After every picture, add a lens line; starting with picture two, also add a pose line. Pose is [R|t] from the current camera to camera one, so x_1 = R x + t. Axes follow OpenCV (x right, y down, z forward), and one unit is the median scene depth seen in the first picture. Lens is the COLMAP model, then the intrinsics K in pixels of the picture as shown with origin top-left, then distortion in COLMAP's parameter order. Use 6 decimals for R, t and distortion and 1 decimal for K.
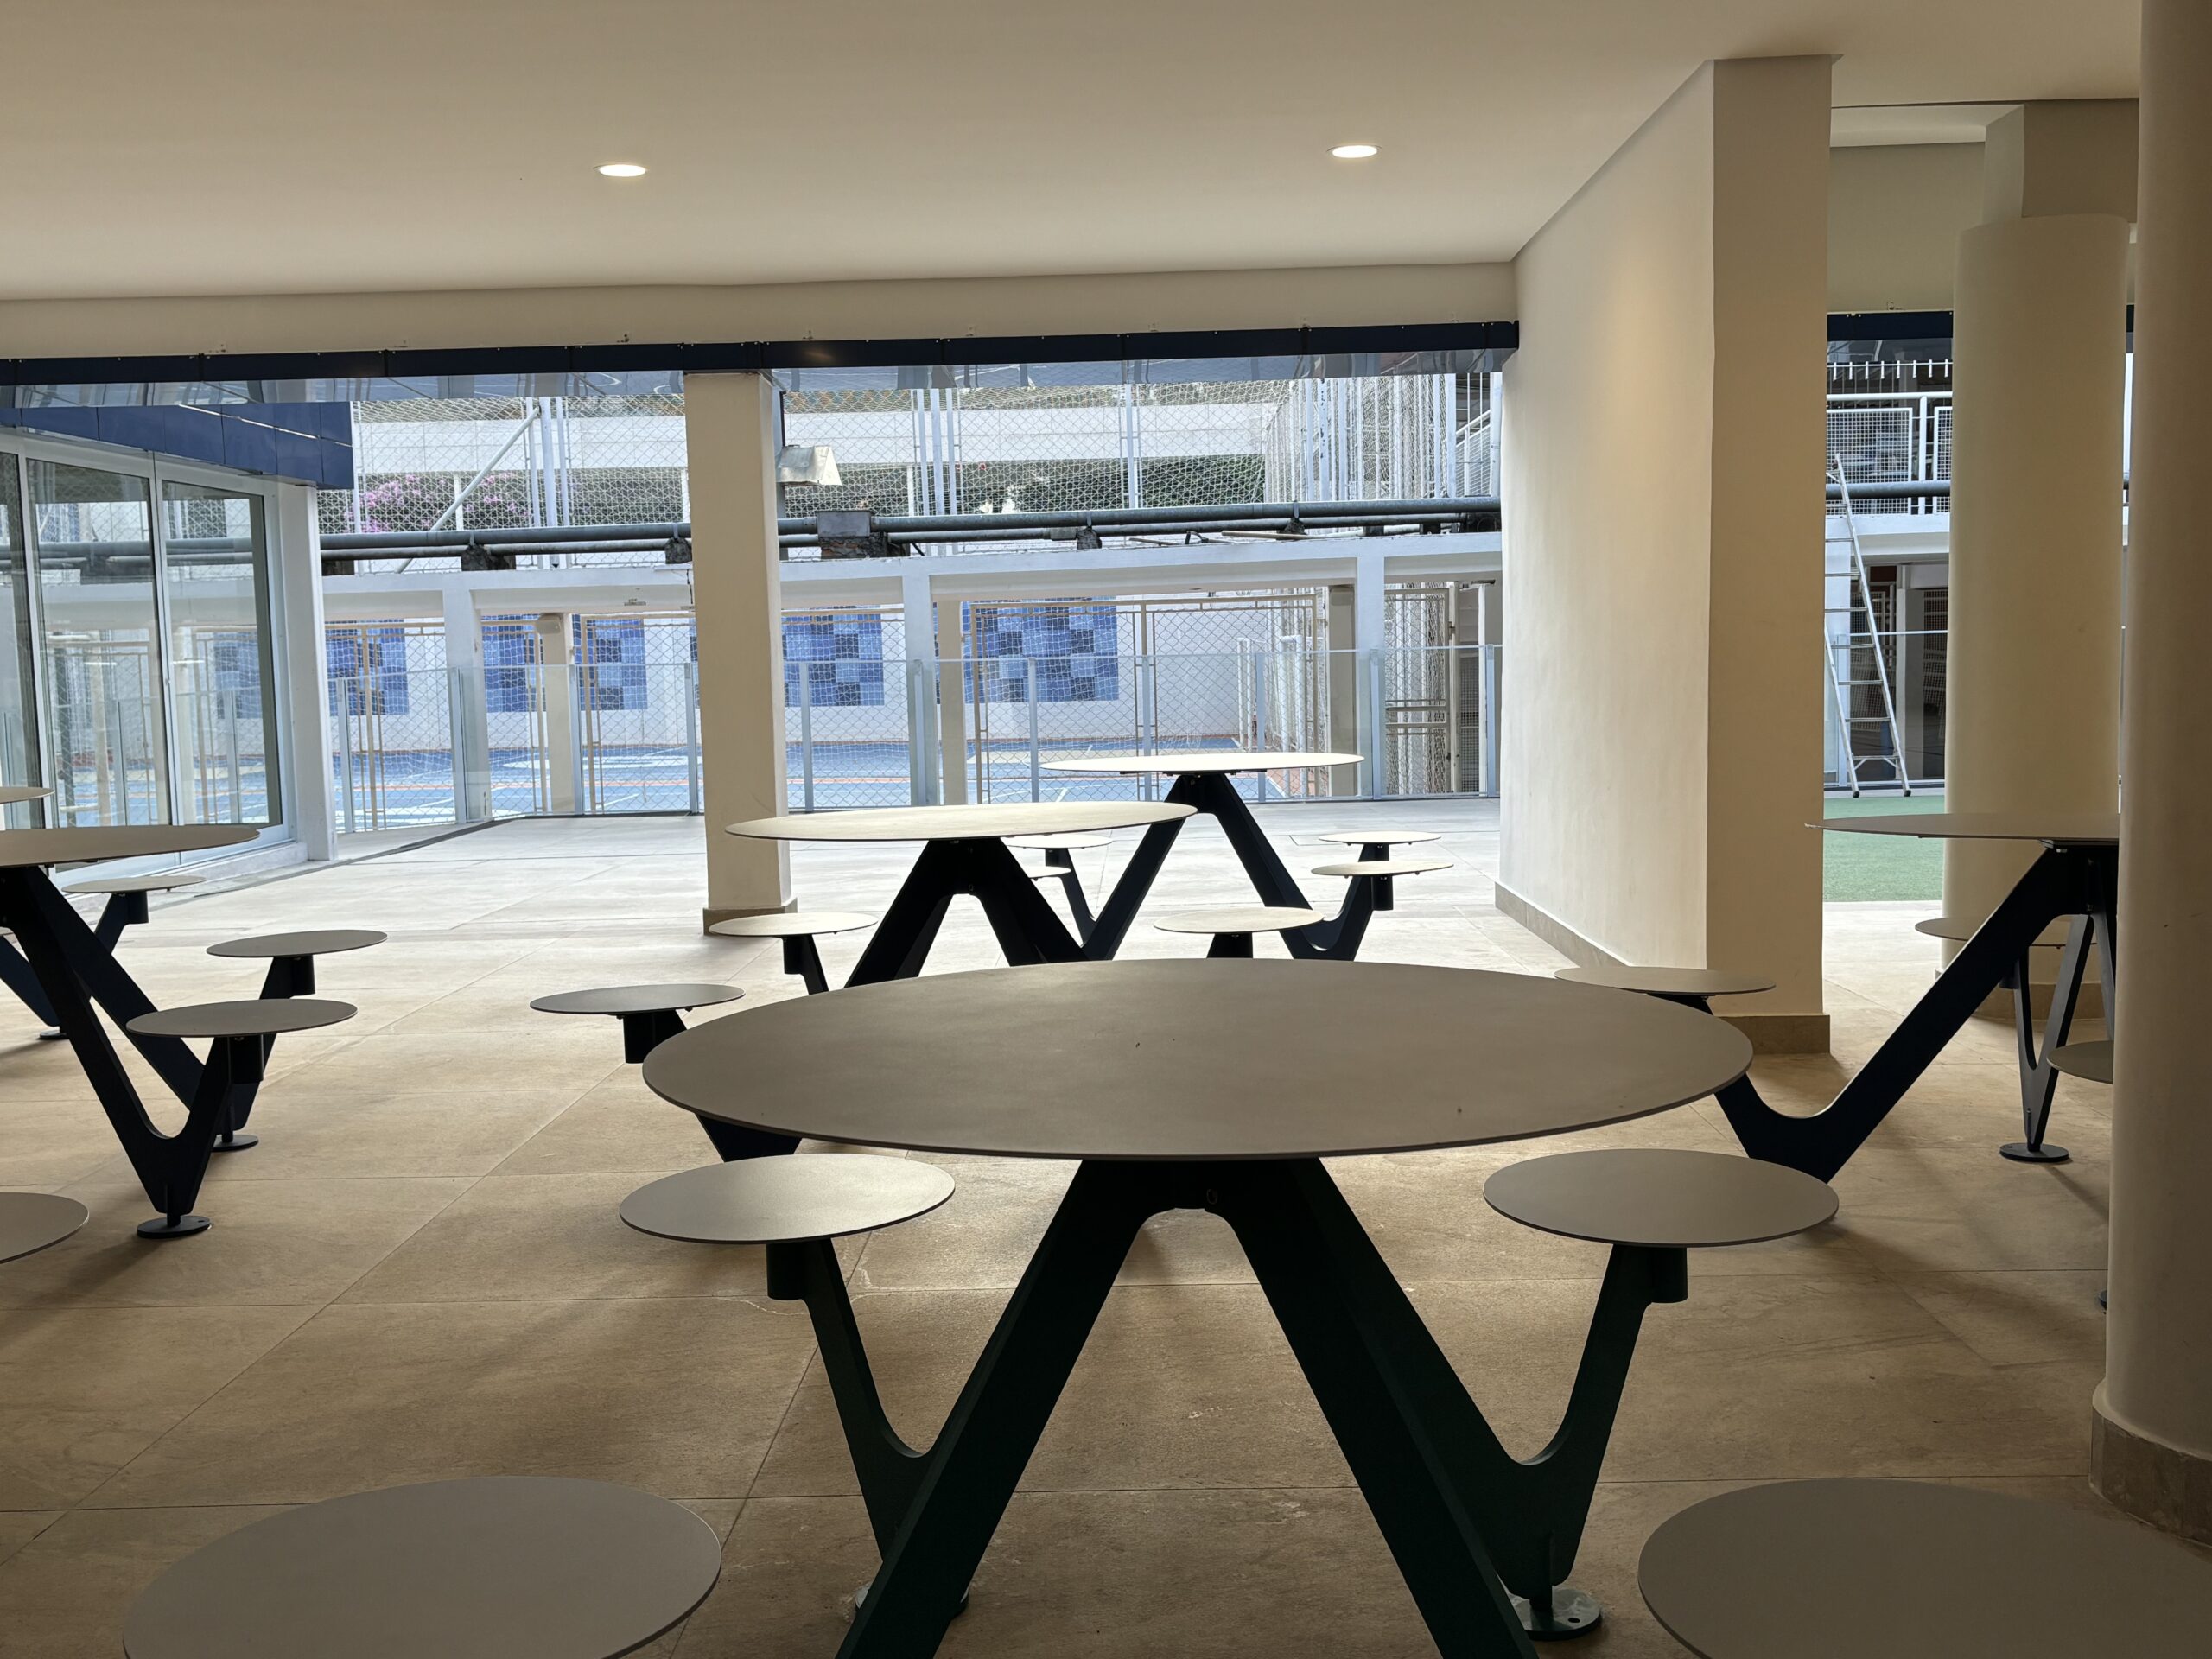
lens RADIAL K [[2242.8, 0, 1106.0], [0, 2242.8, 829.5], [0, 0, 1]] dist [-0.067640, 0.222973]
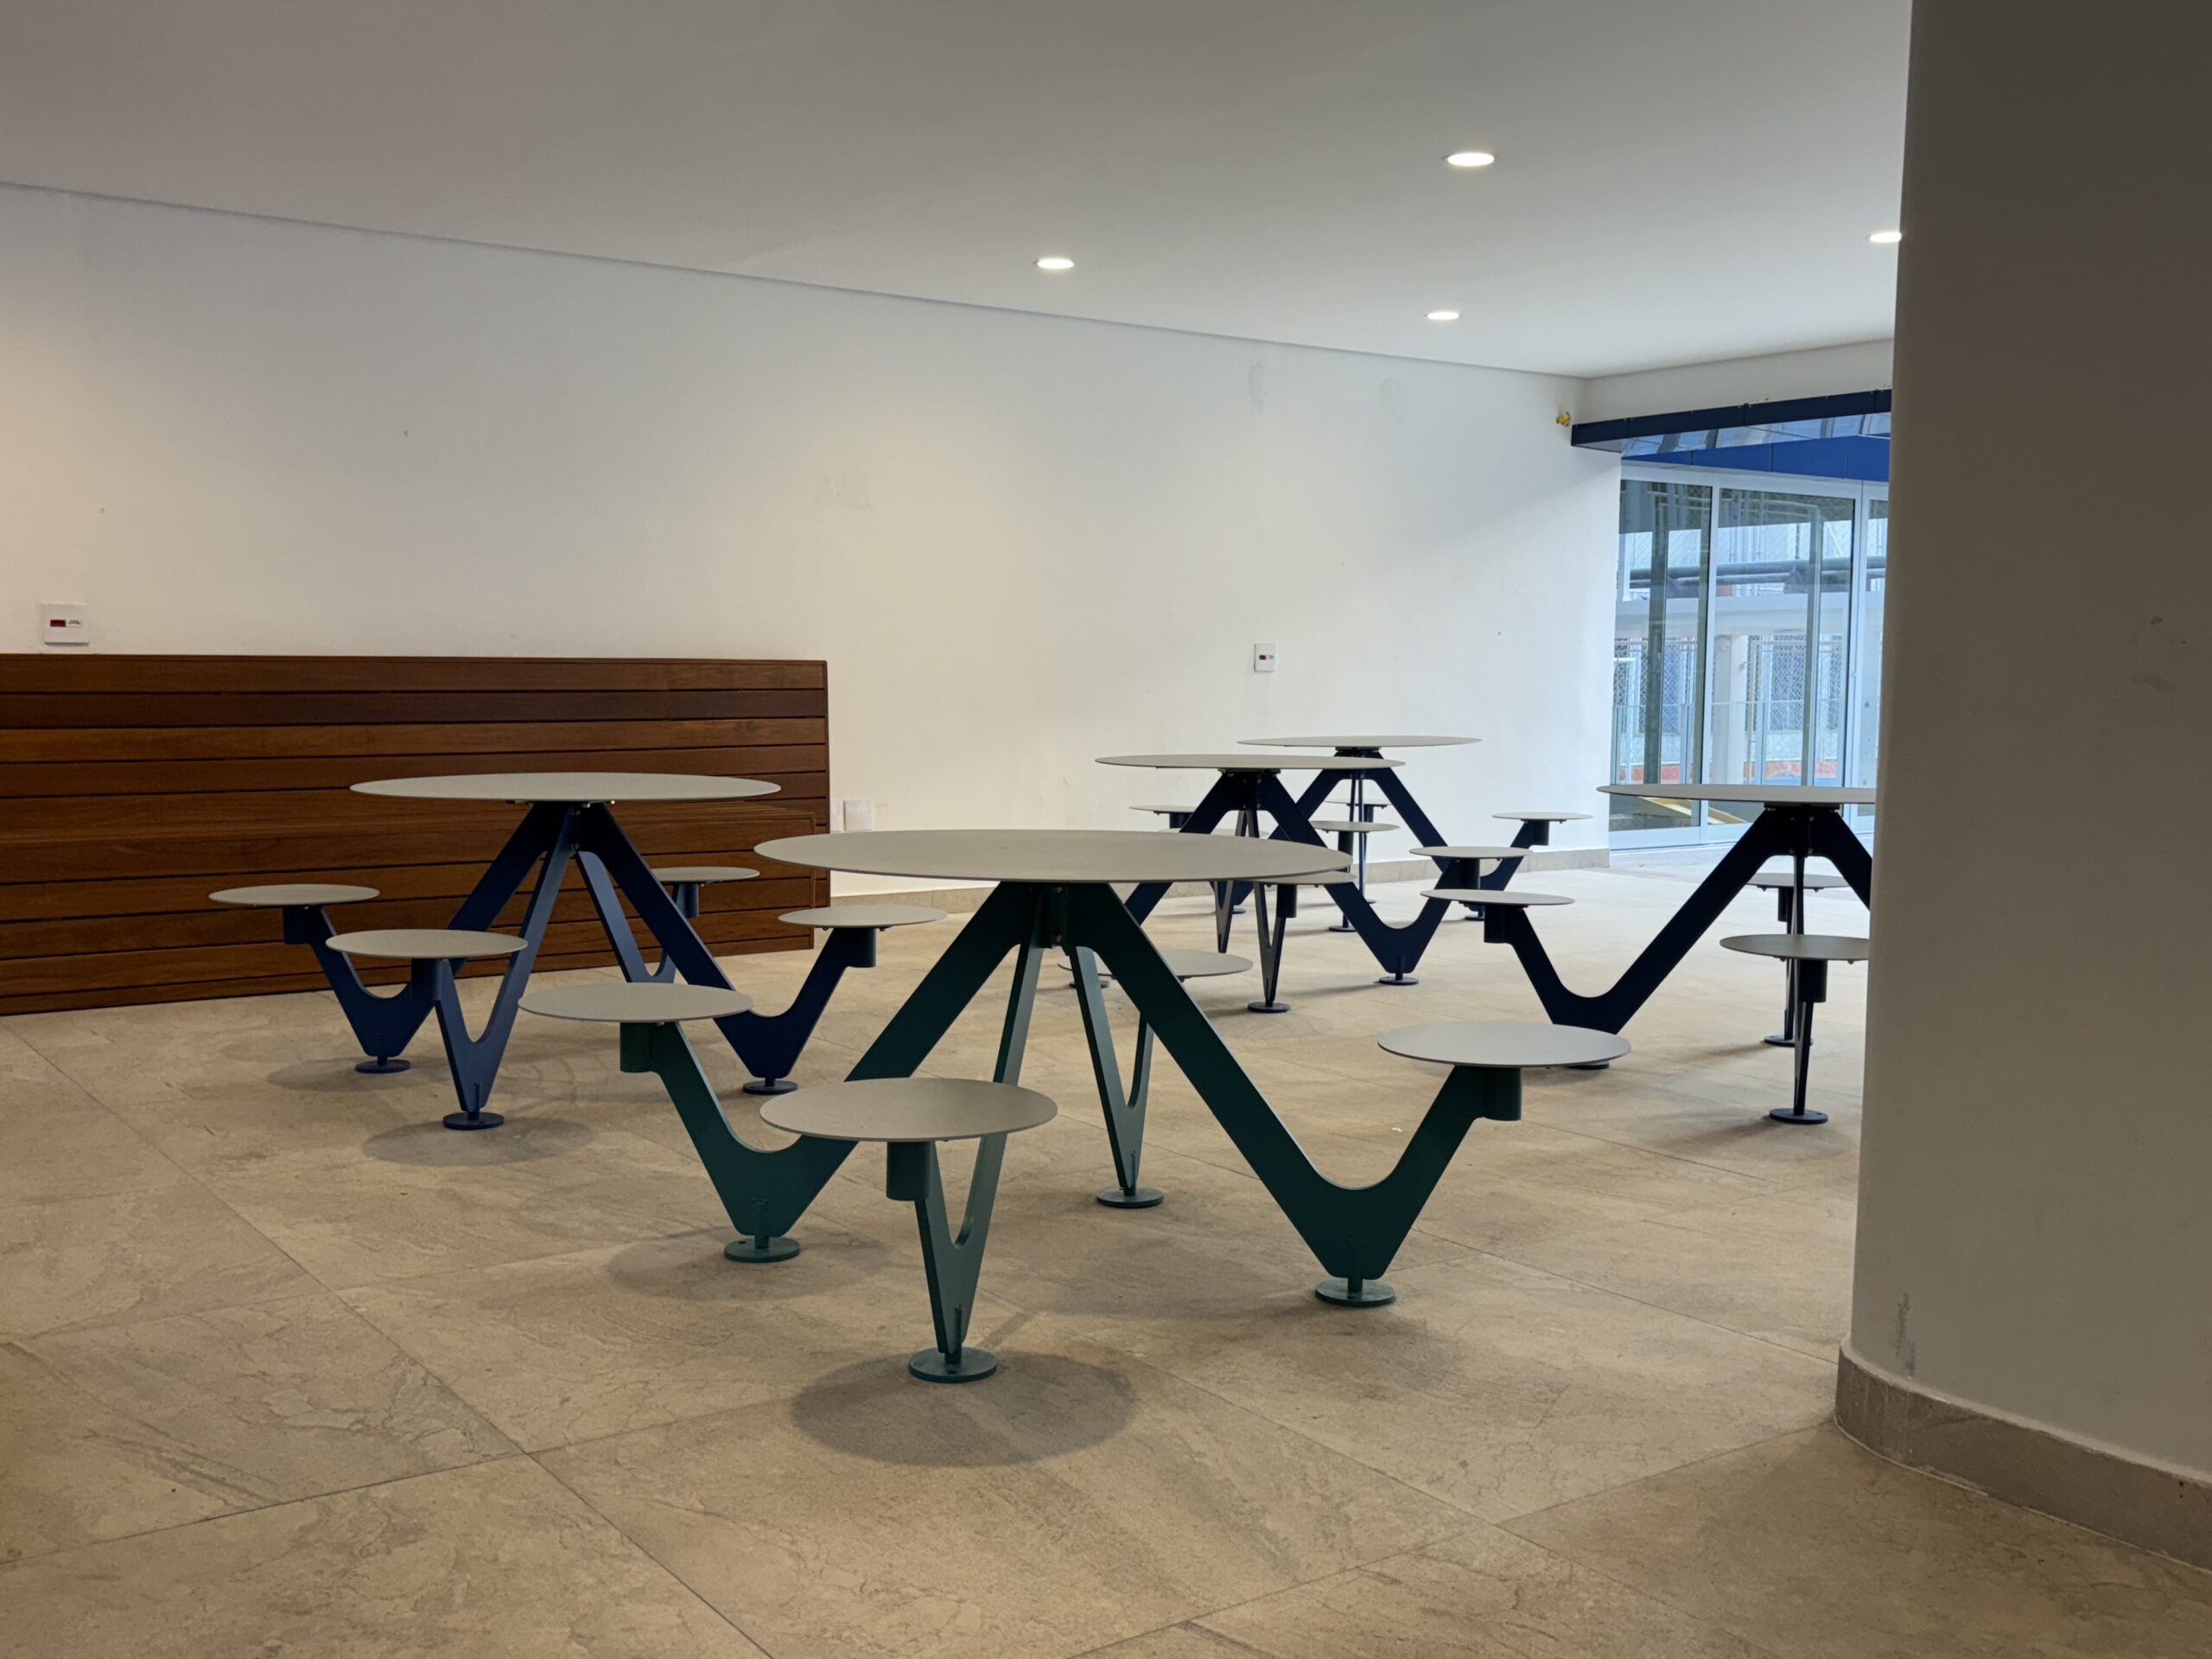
lens RADIAL K [[2164.5, 0, 1104.4], [0, 2164.5, 886.6], [0, 0, 1]] dist [0.049960, -0.006806]
pose [[0.602378, 0.112237, -0.790281, 0.262307], [-0.091035, 0.993265, 0.071675, -0.001466], [0.793003, 0.028768, 0.608539, -0.004820]]
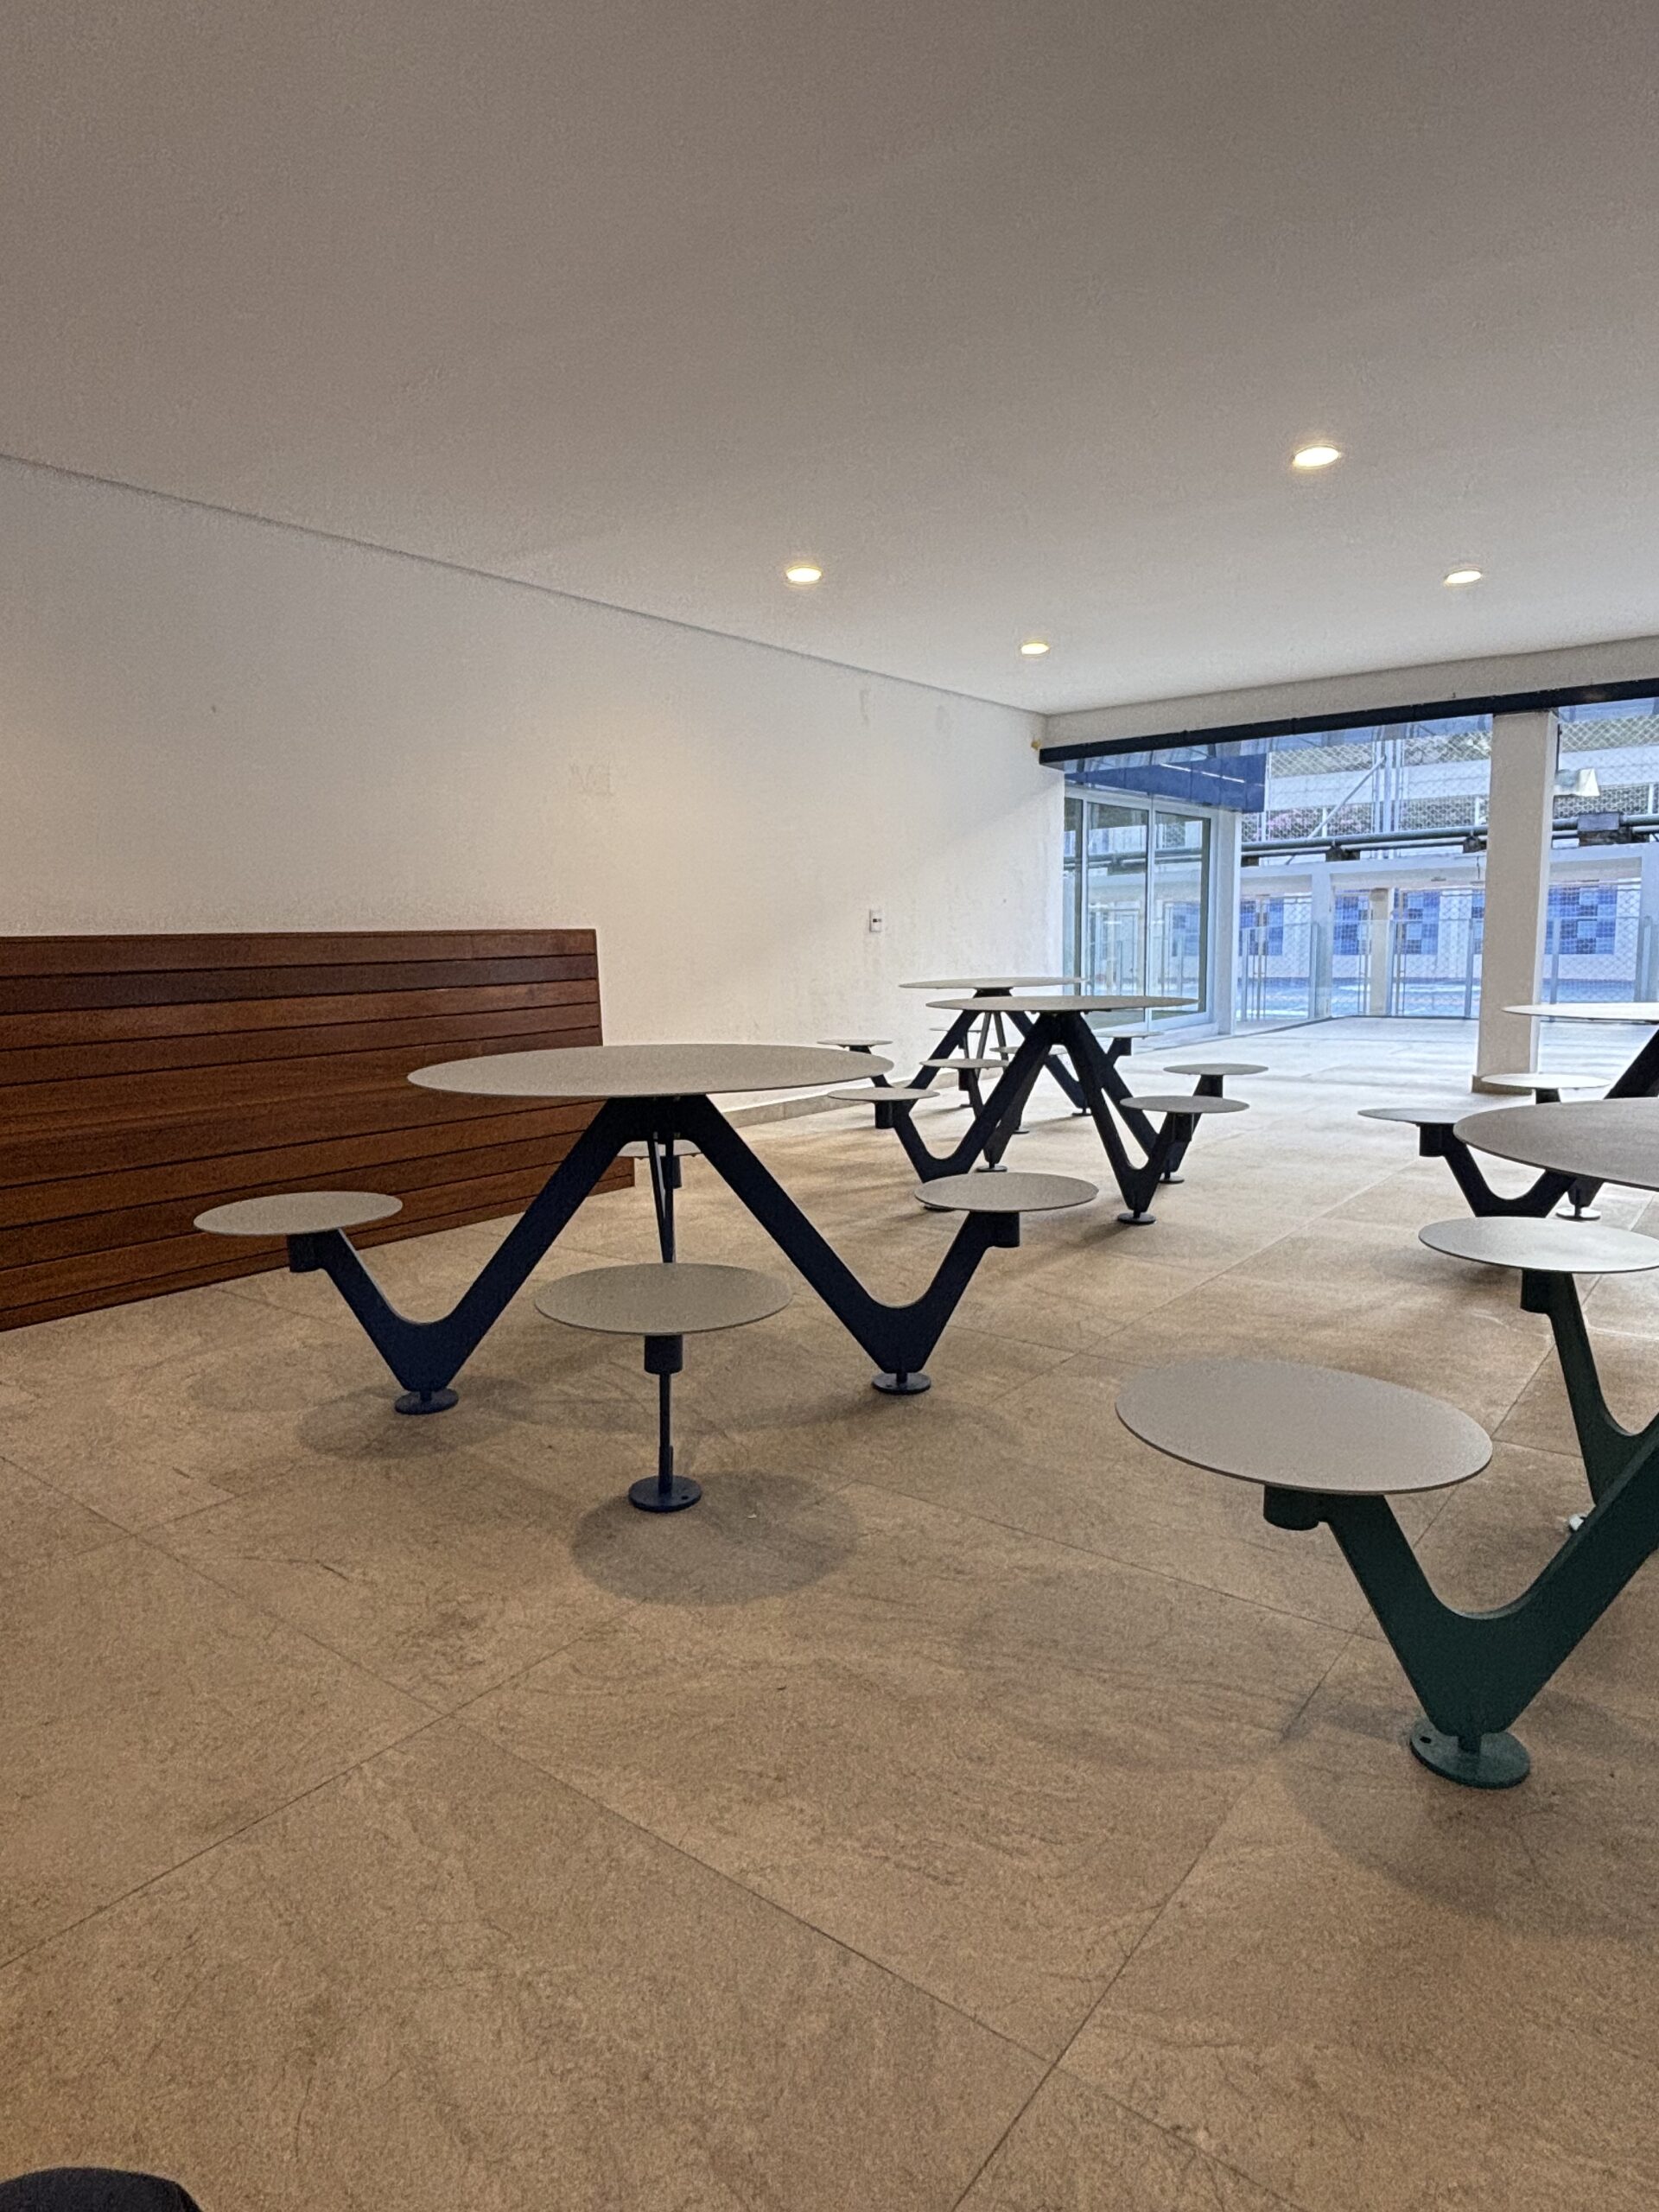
lens RADIAL K [[1296.7, 0, 829.5], [0, 1296.7, 1106.0], [0, 0, 1]] dist [0.045073, -0.069245]
pose [[0.805575, 0.084100, -0.586495, -0.006881], [-0.048663, 0.995922, 0.075970, 0.009126], [0.590492, -0.032659, 0.806382, 0.011606]]
